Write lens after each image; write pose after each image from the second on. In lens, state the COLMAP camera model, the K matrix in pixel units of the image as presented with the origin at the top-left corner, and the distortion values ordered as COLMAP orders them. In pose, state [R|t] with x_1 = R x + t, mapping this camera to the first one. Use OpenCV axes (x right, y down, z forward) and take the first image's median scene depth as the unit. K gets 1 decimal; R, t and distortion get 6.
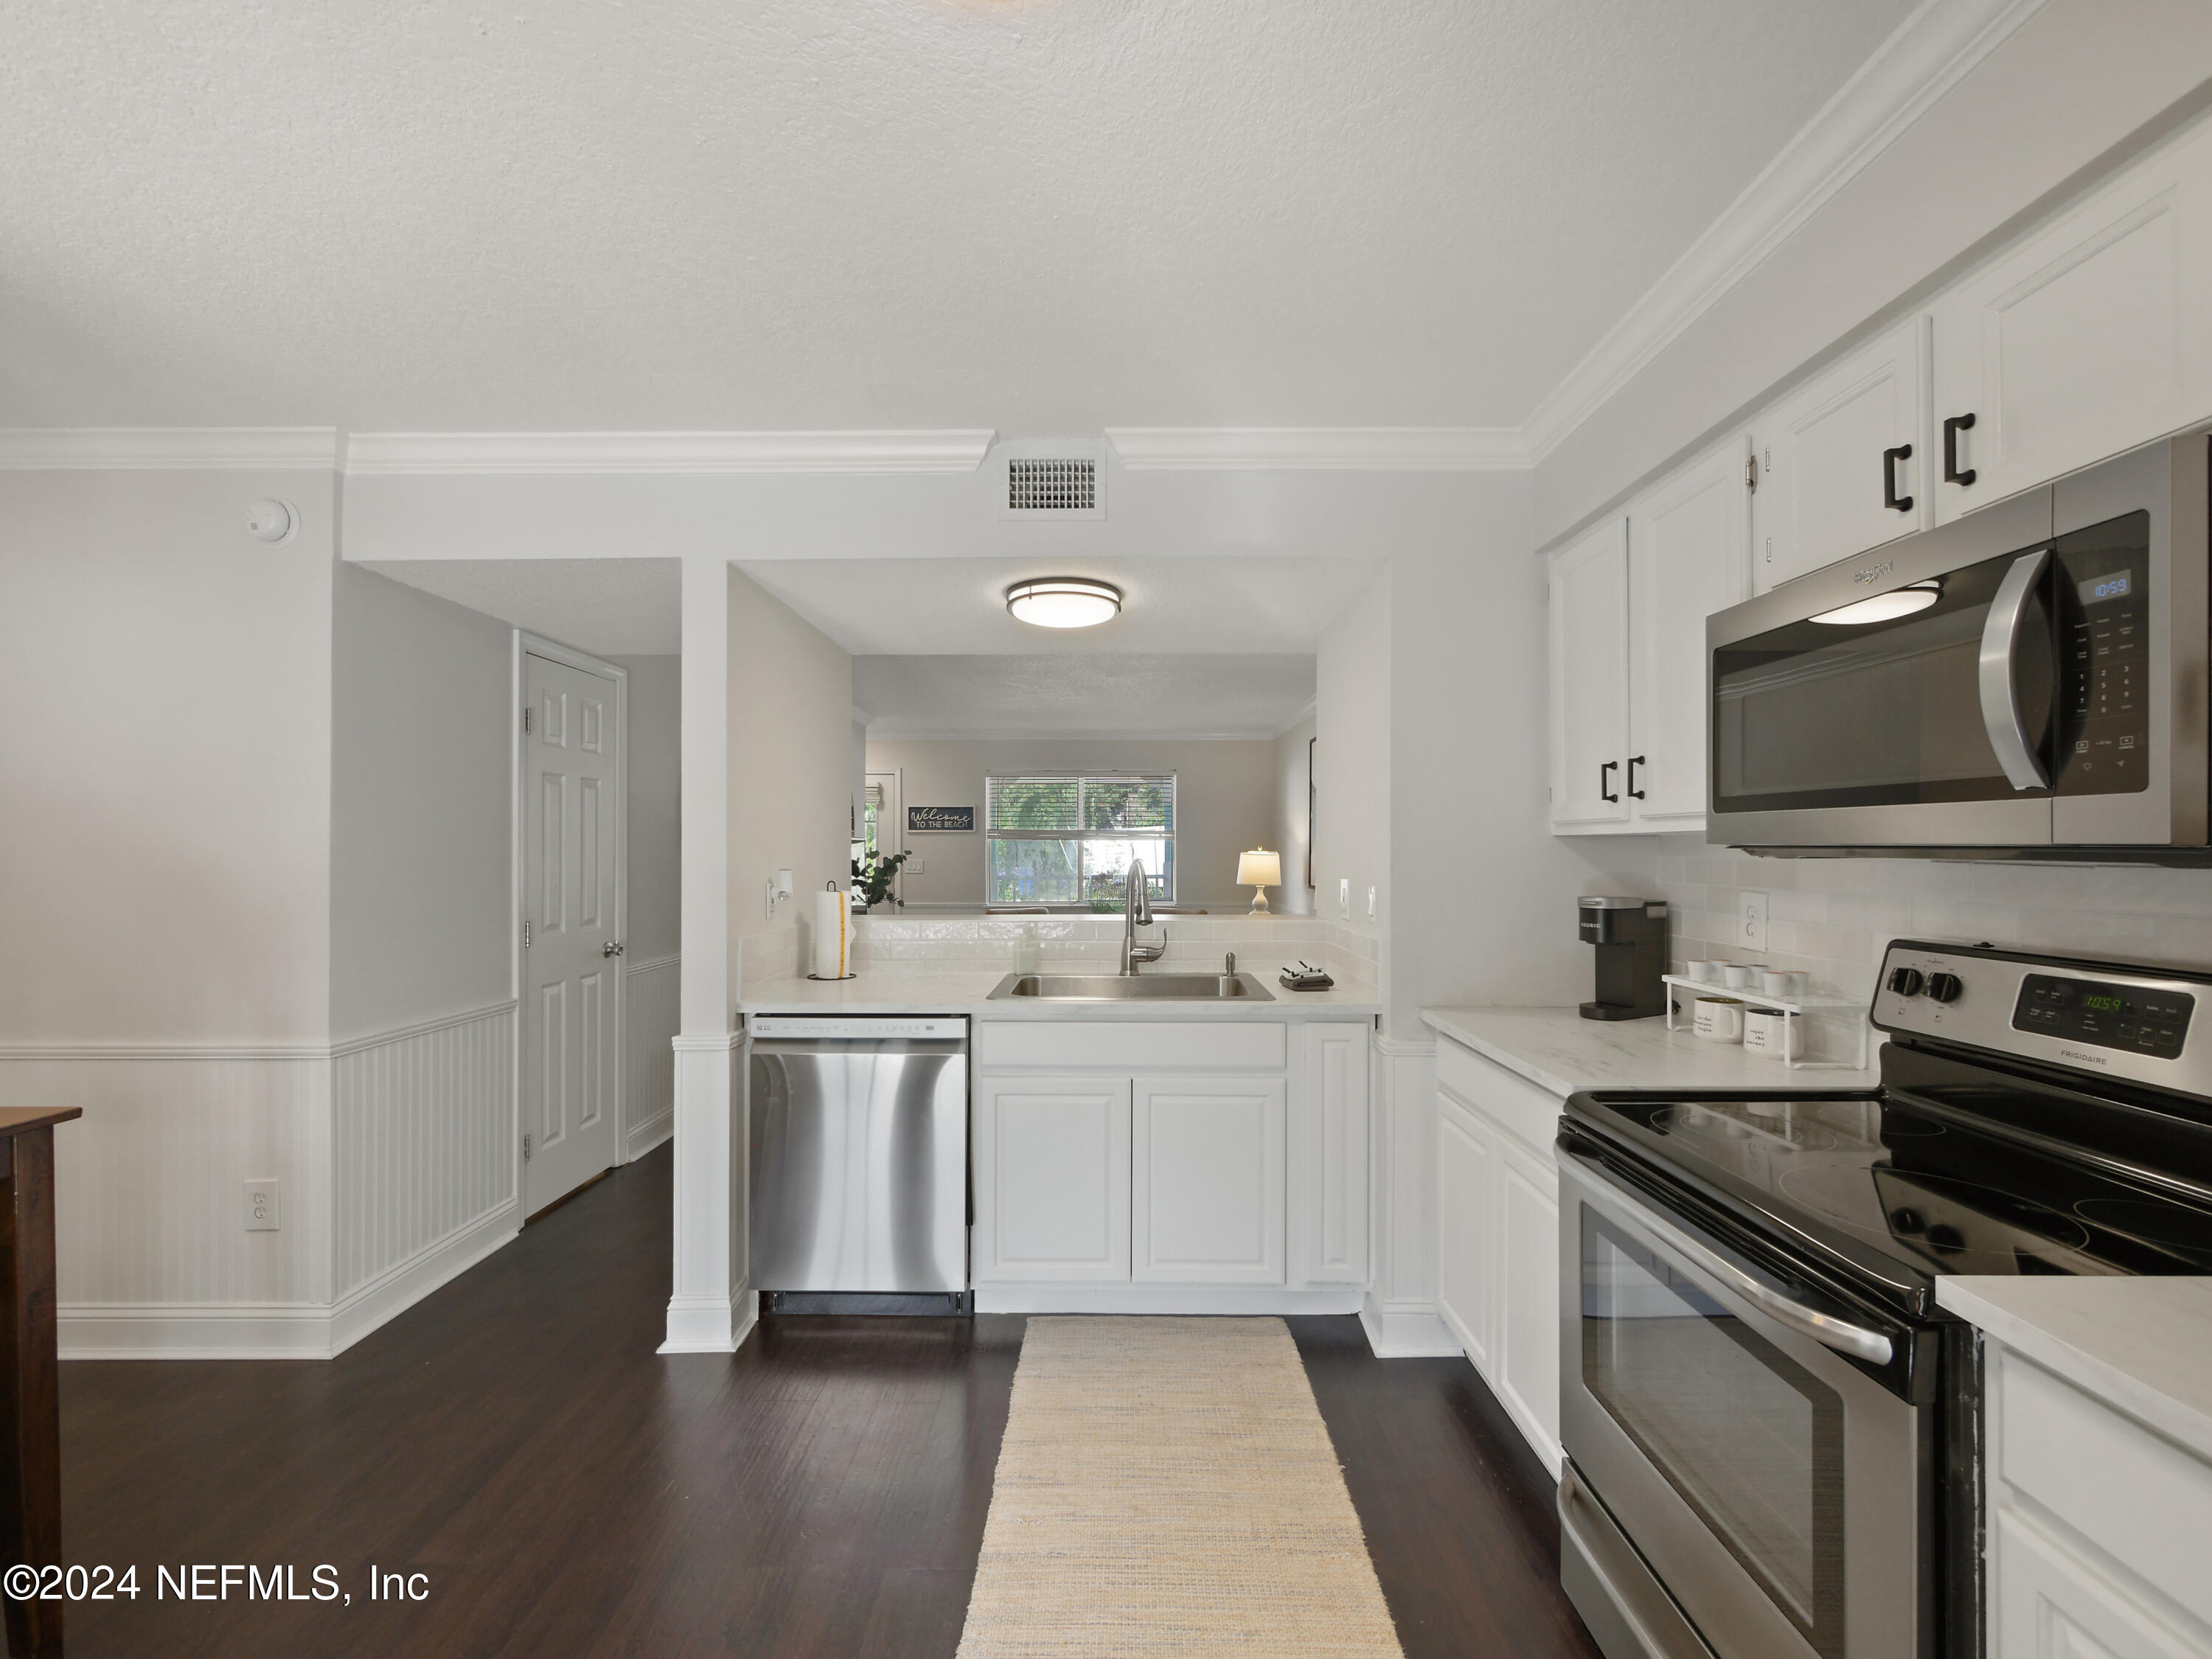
lens RADIAL K [[941.1, 0, 1114.9], [0, 941.1, 849.9], [0, 0, 1]] dist [-0.004279, 0.000889]
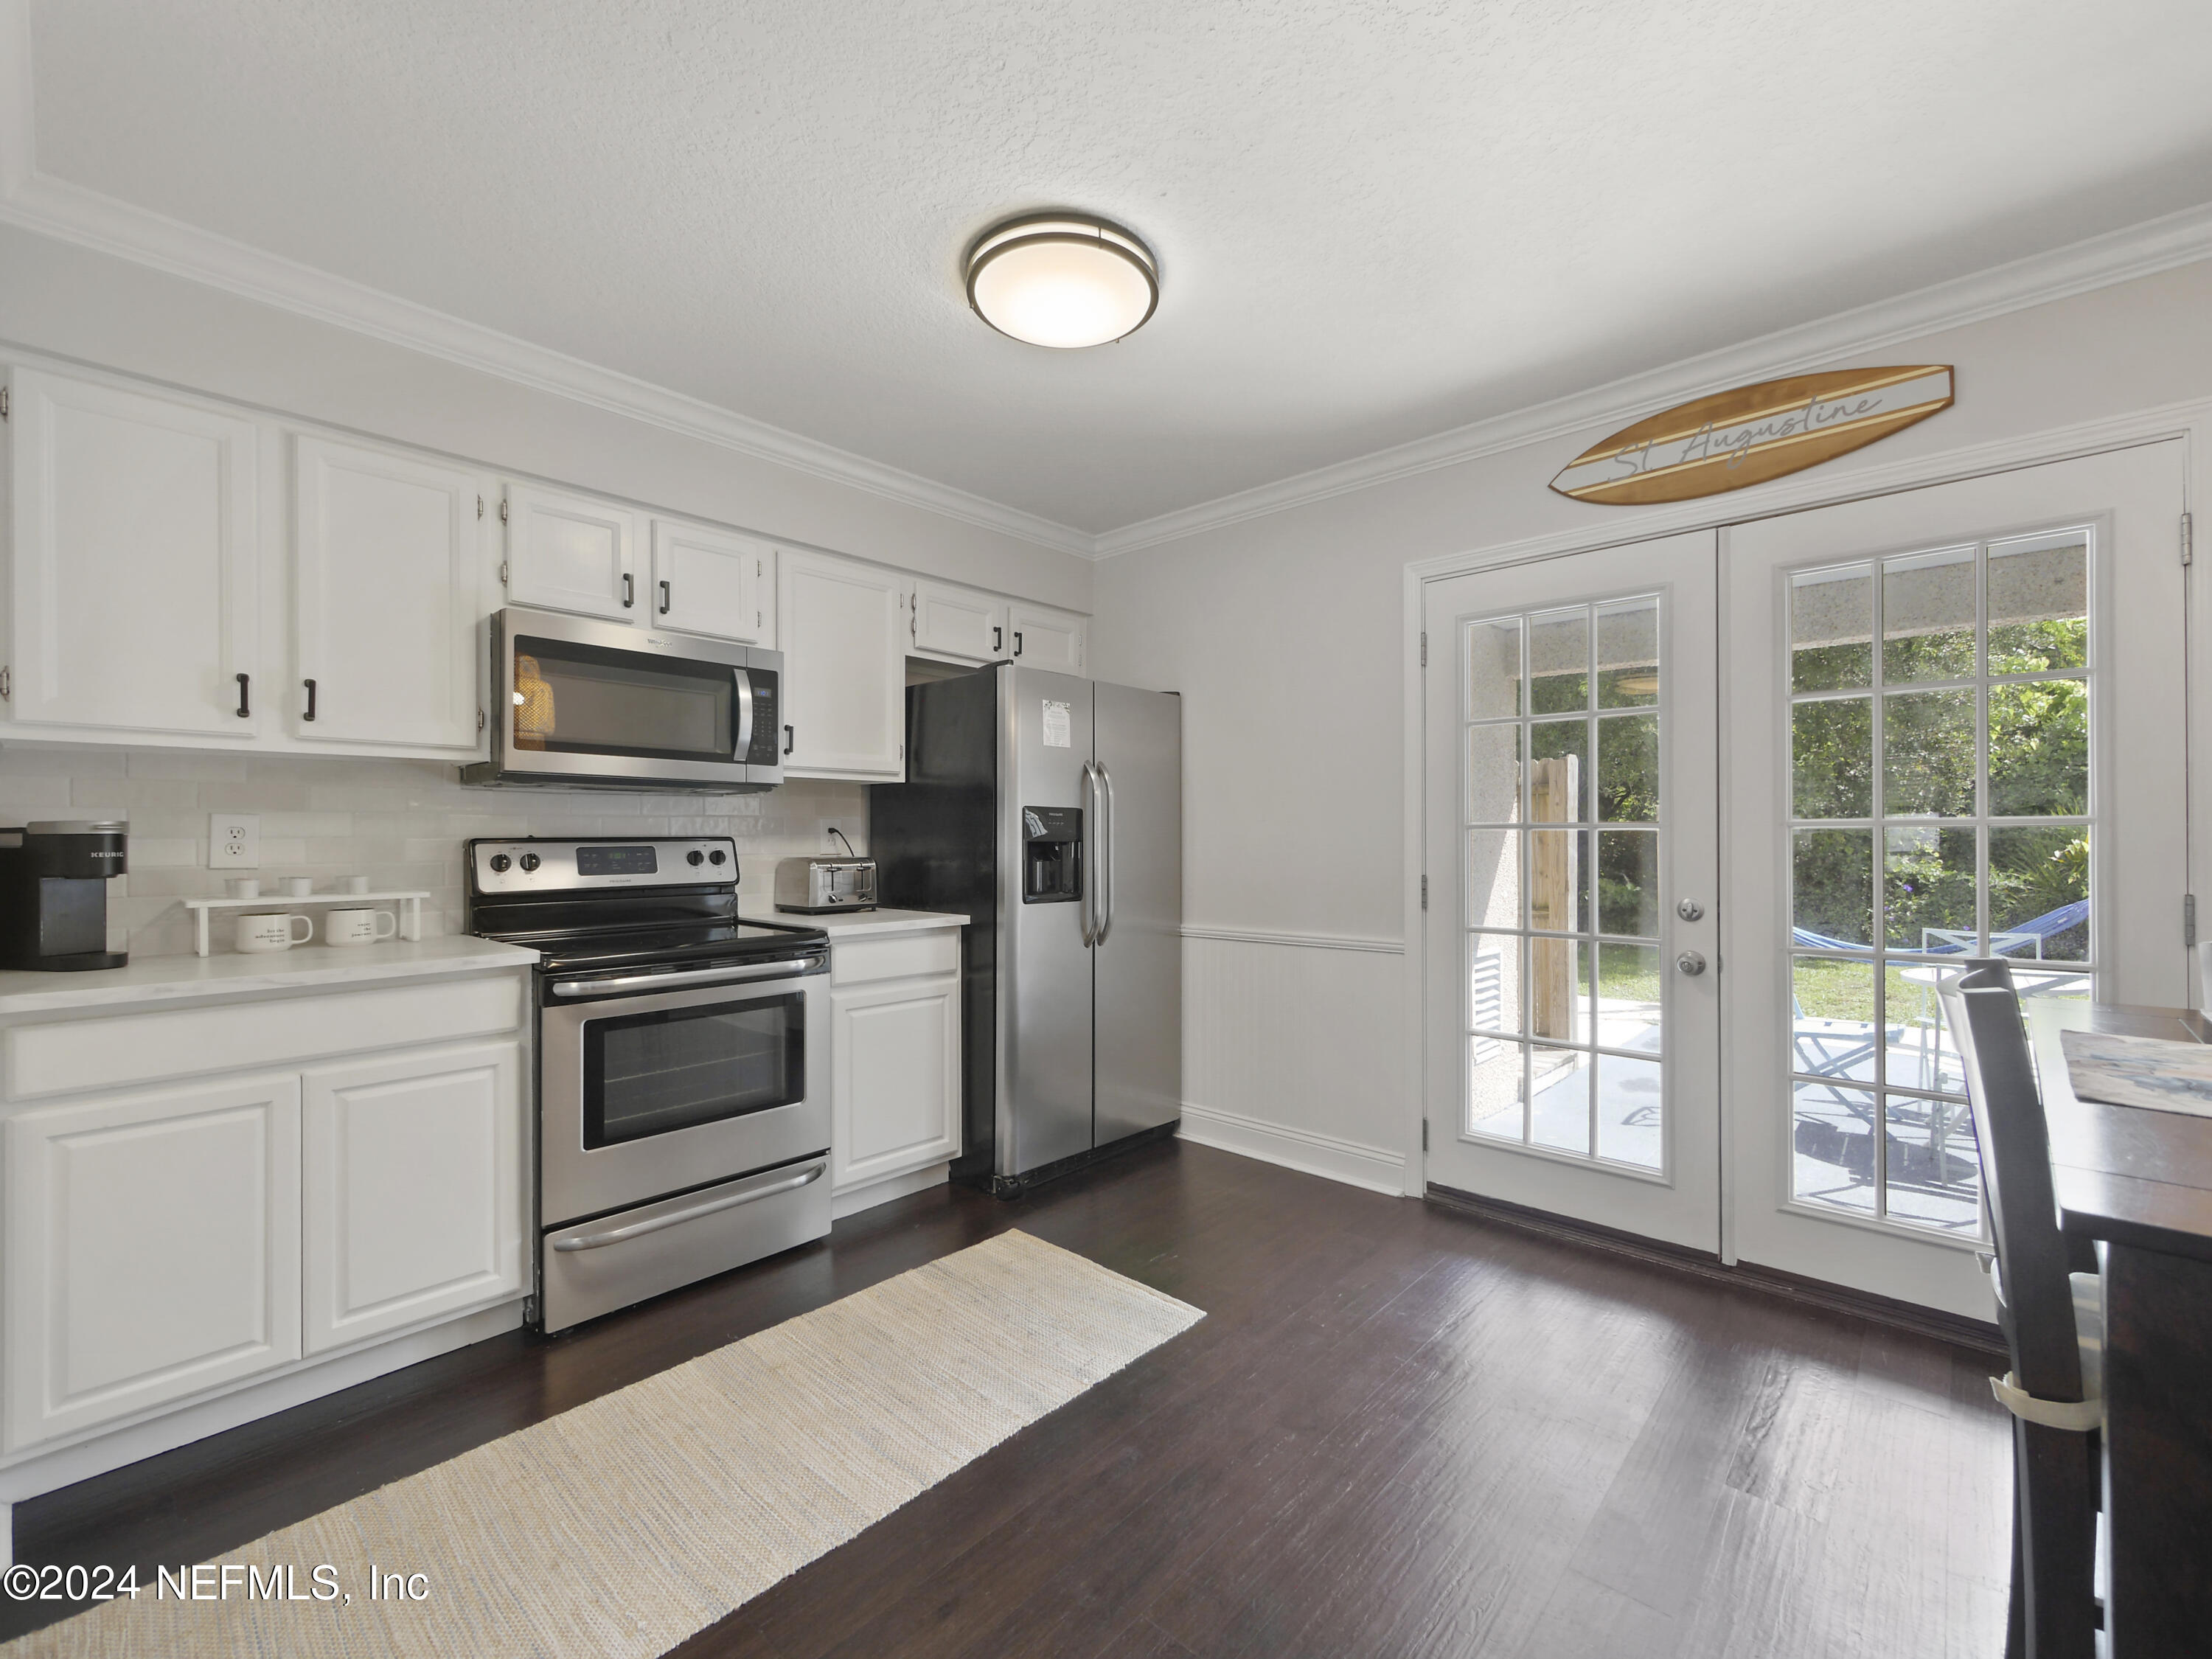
lens RADIAL K [[941.1, 0, 1111.6], [0, 941.1, 833.3], [0, 0, 1]] dist [-0.004279, 0.000889]
pose [[-0.742496, 0.006981, 0.669815, -0.902796], [0.005591, 0.999975, -0.004224, 0.091317], [-0.669828, 0.000608, -0.742516, 1.331375]]
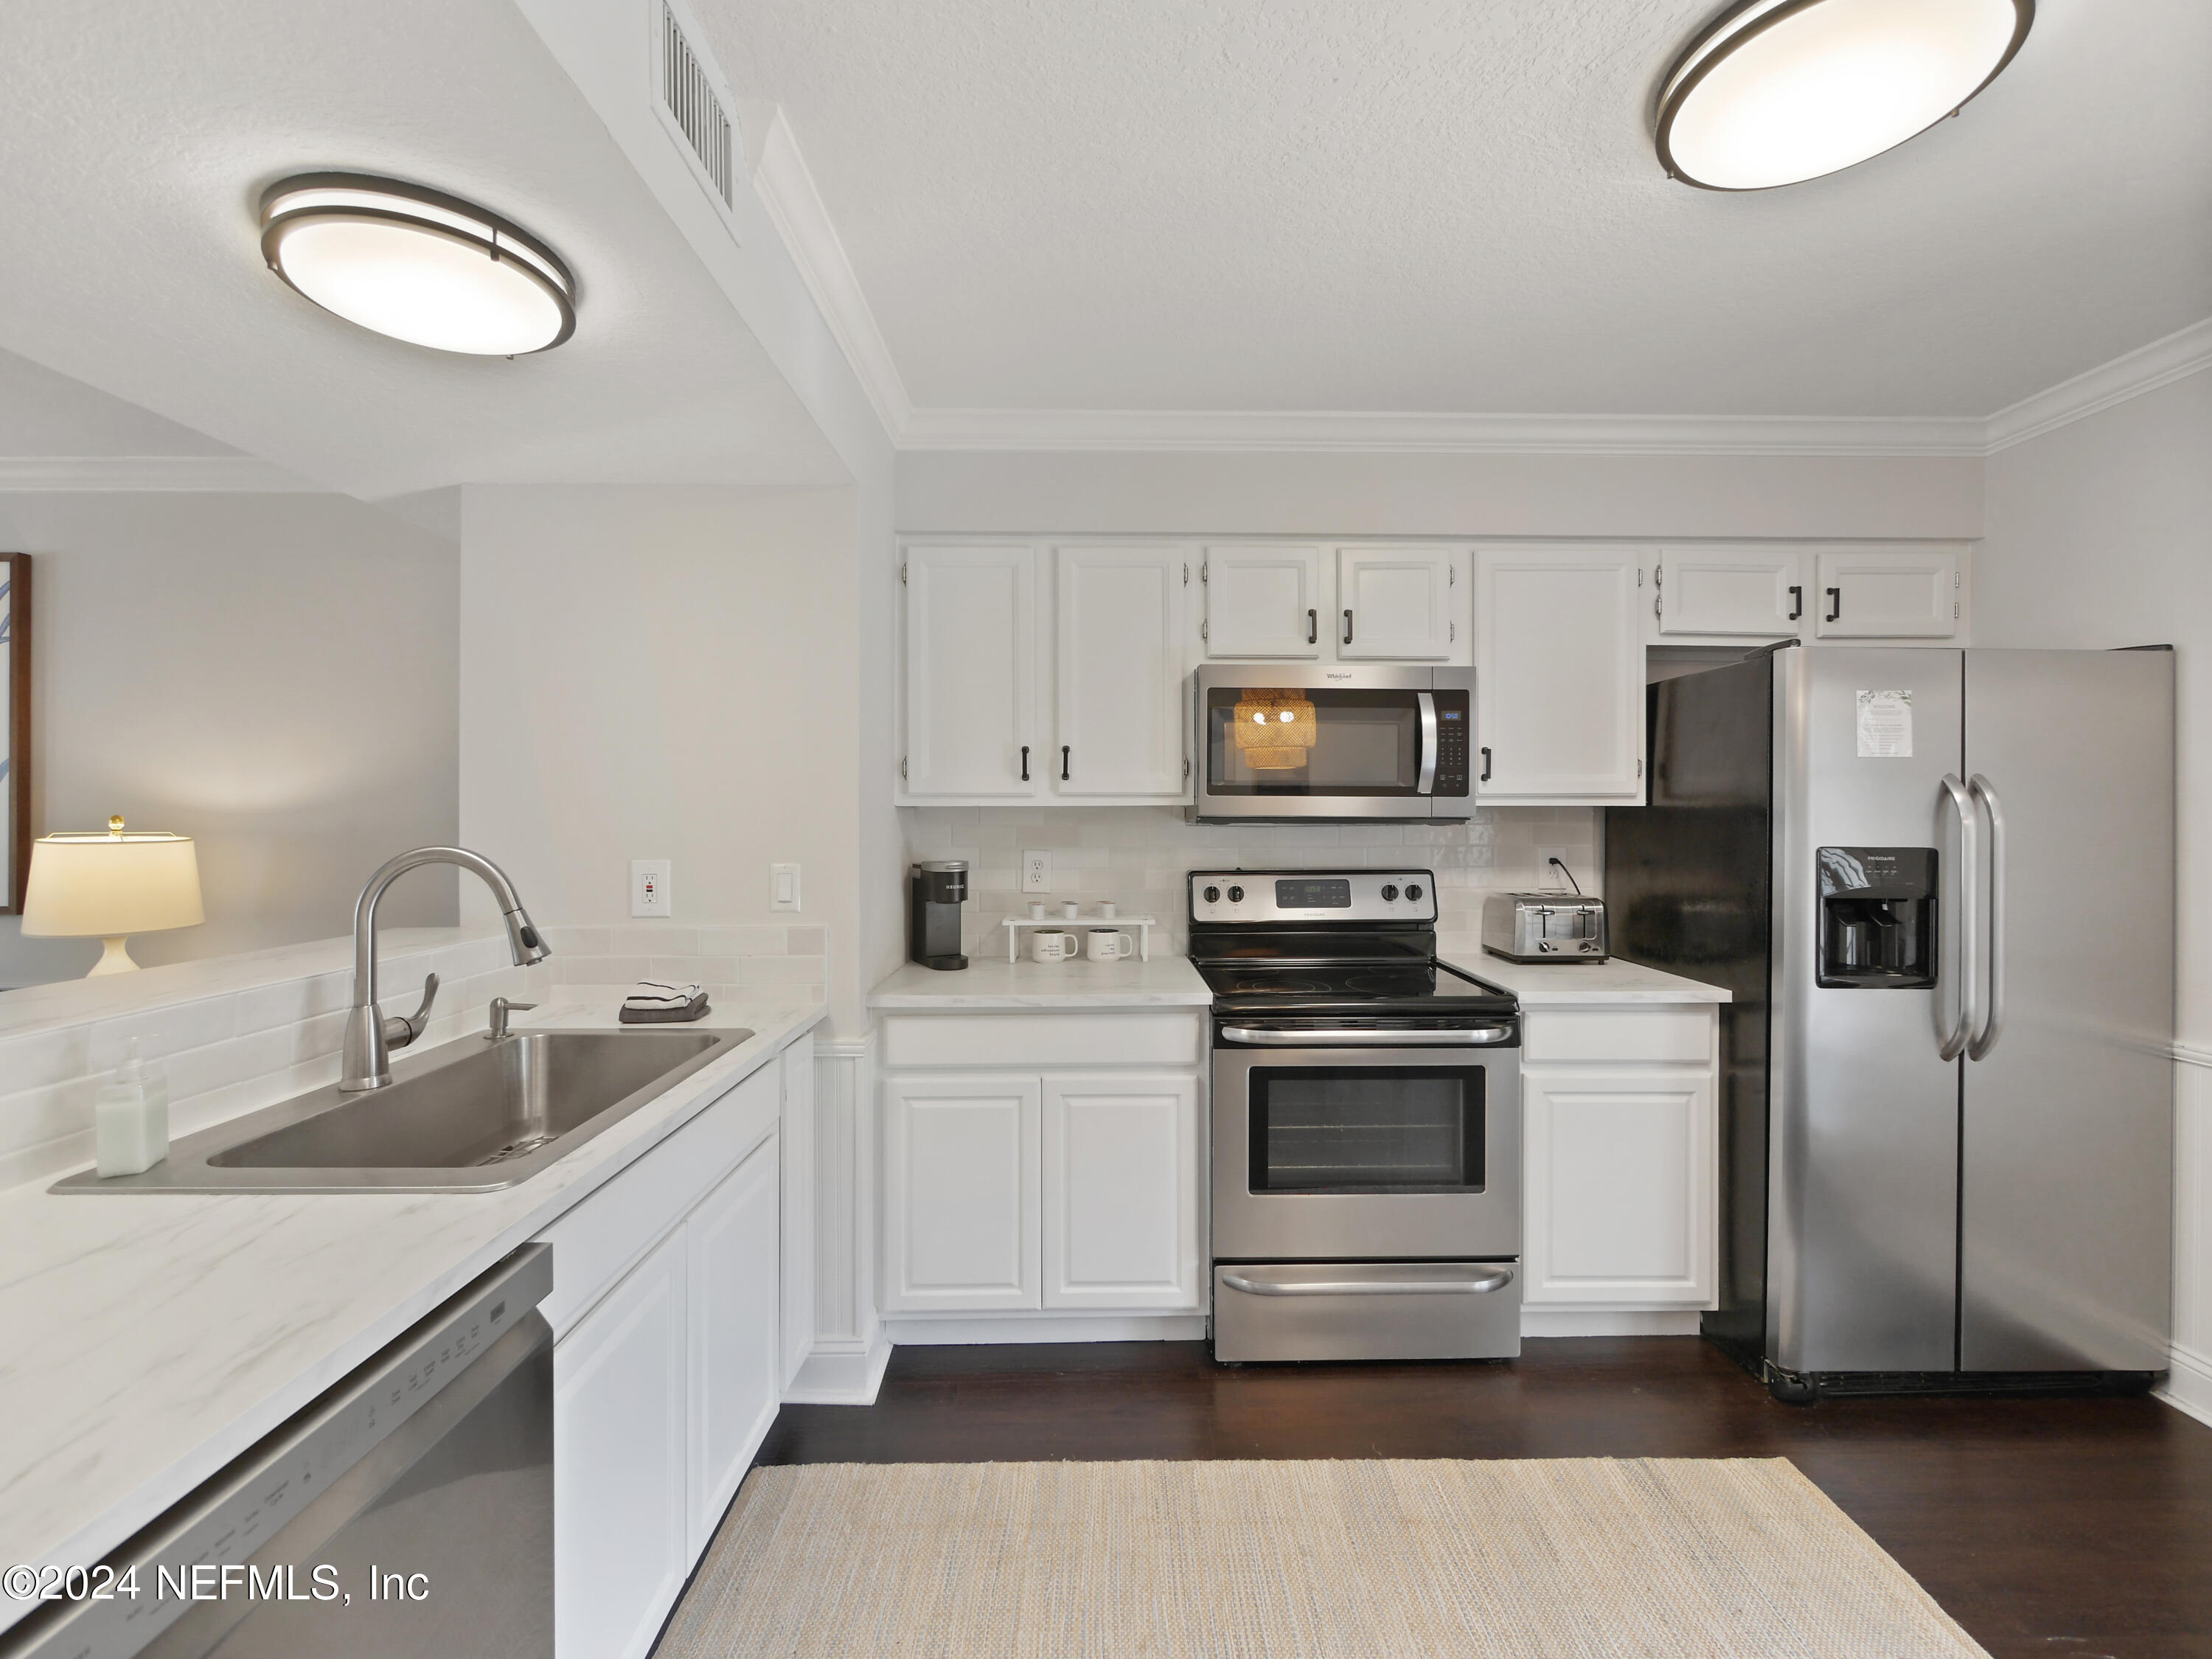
lens RADIAL K [[941.1, 0, 1109.6], [0, 941.1, 813.2], [0, 0, 1]] dist [-0.004279, 0.000889]
pose [[-0.016918, 0.001736, 0.999855, -0.811893], [0.002004, 0.999997, -0.001703, -0.007159], [-0.999855, 0.001974, -0.016921, 1.087711]]
